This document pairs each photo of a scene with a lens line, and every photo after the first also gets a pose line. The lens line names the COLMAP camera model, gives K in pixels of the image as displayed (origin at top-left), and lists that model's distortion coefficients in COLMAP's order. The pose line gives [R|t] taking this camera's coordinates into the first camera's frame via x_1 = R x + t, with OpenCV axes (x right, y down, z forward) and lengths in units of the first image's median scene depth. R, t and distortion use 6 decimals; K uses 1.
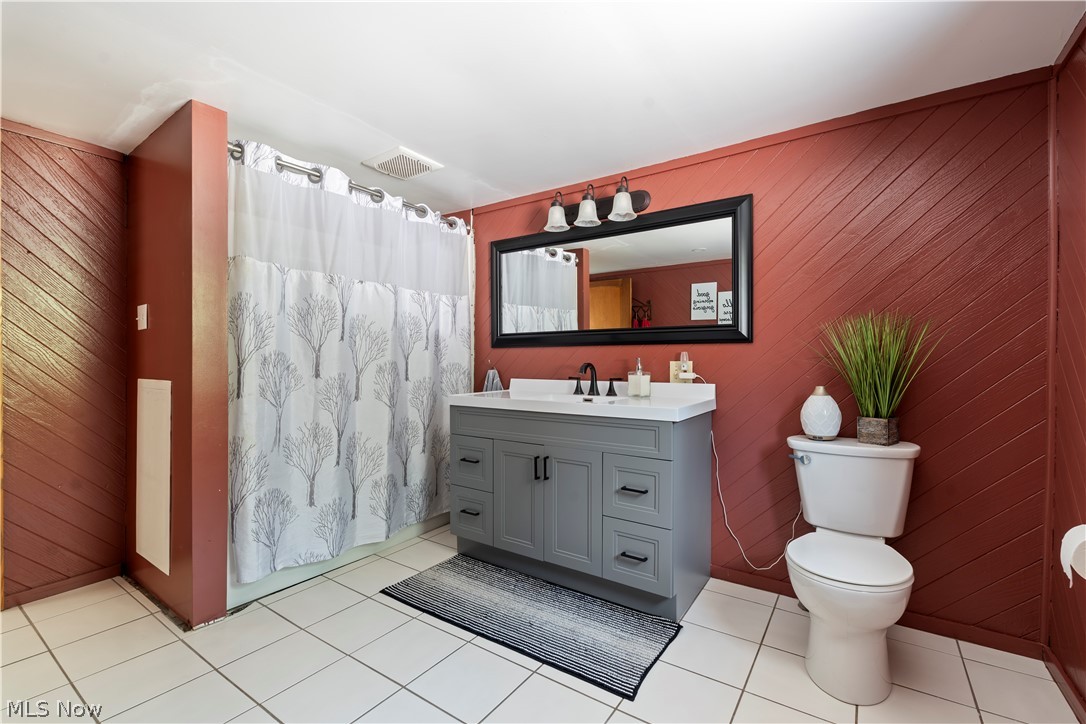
lens RADIAL K [[477.7, 0, 539.6], [0, 477.7, 359.6], [0, 0, 1]] dist [-0.001609, -0.000050]
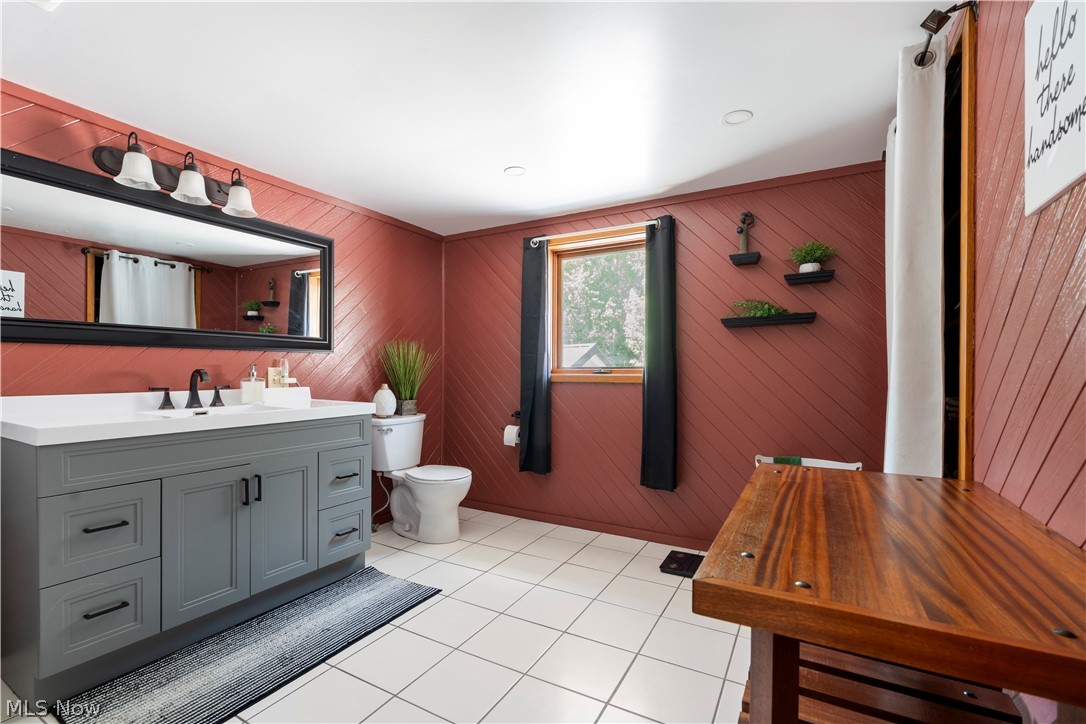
lens RADIAL K [[477.7, 0, 540.4], [0, 477.7, 369.9], [0, 0, 1]] dist [-0.001609, -0.000050]
pose [[-0.086436, -0.002102, 0.996255, -0.910659], [-0.006672, 0.999977, 0.001531, 0.003402], [-0.996235, -0.006515, -0.086448, 0.554070]]
